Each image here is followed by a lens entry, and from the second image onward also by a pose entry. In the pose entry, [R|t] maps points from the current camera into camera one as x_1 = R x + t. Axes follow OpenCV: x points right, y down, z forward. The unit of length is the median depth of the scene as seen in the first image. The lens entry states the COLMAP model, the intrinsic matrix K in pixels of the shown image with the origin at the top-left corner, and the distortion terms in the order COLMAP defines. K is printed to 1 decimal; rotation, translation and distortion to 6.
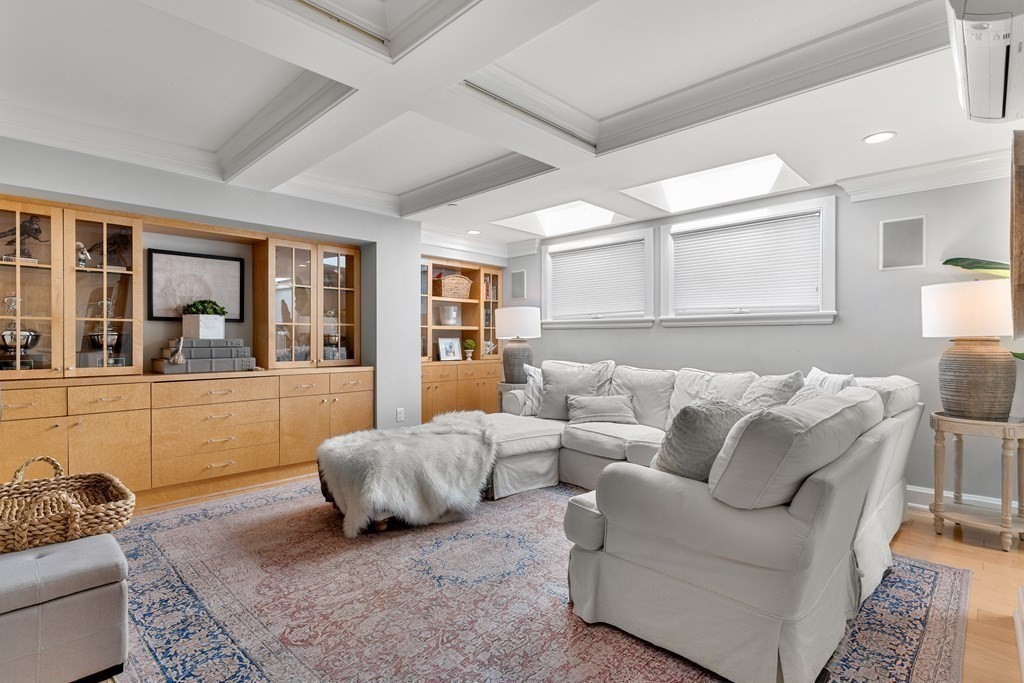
lens RADIAL K [[488.1, 0, 508.0], [0, 488.1, 340.2], [0, 0, 1]] dist [0.003563, 0.000068]
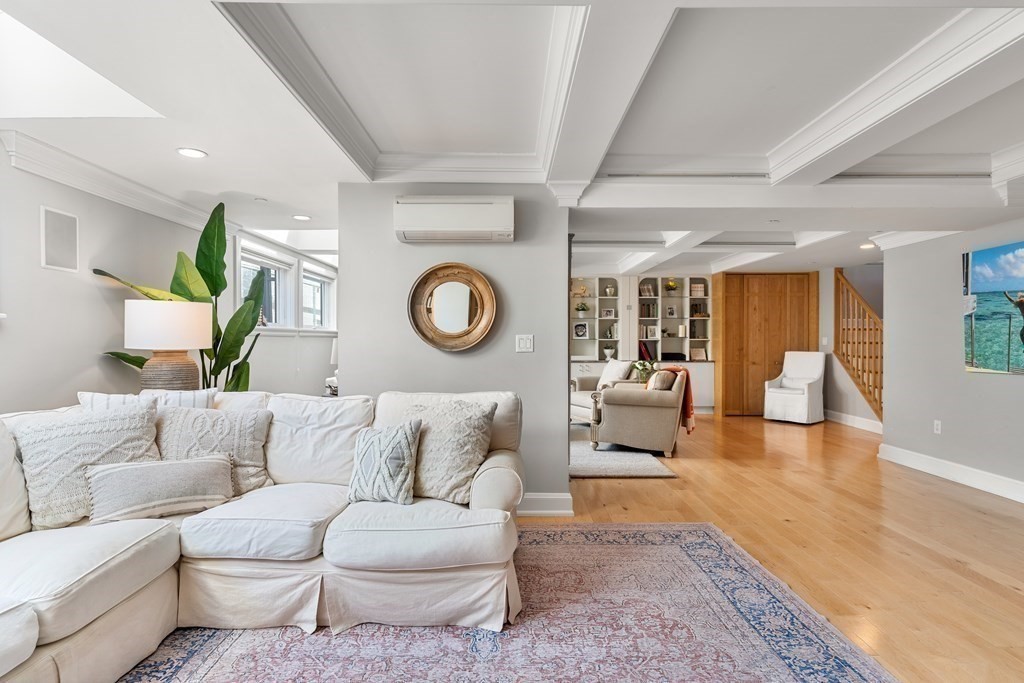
lens RADIAL K [[511.3, 0, 509.2], [0, 511.3, 338.8], [0, 0, 1]] dist [-0.002039, -0.000209]
pose [[-0.692300, -0.002756, 0.721604, -0.661209], [0.005444, 0.999944, 0.009042, -0.050838], [-0.721589, 0.010188, -0.692247, 1.819801]]
